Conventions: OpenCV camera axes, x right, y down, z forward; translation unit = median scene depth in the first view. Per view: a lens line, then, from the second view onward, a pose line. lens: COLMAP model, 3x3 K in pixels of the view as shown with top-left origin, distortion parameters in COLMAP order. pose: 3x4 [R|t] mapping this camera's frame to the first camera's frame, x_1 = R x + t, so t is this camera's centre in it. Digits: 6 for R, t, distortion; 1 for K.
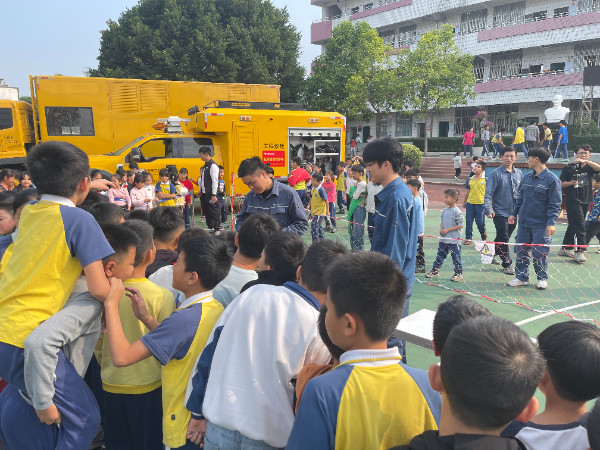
lens RADIAL K [[439.5, 0, 300.0], [0, 439.5, 225.0], [0, 0, 1]] dist [0.042336, -0.077423]
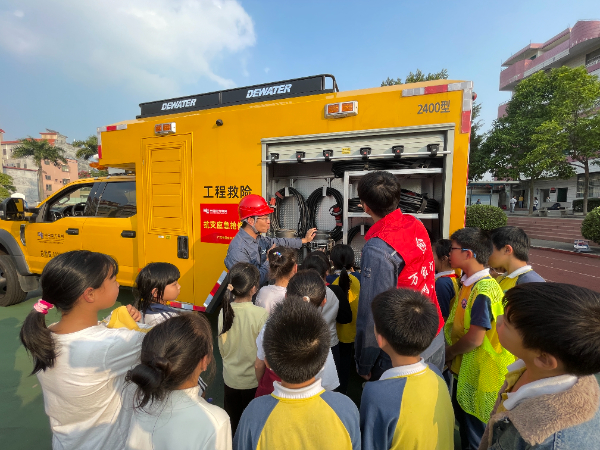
lens RADIAL K [[243.6, 0, 300.0], [0, 243.6, 225.0], [0, 0, 1]] dist [-0.001147, -0.000043]
pose [[0.783368, 0.047814, -0.619717, 0.117802], [-0.112361, 0.991504, -0.065534, -0.136657], [0.611318, 0.120969, 0.782085, 0.832582]]
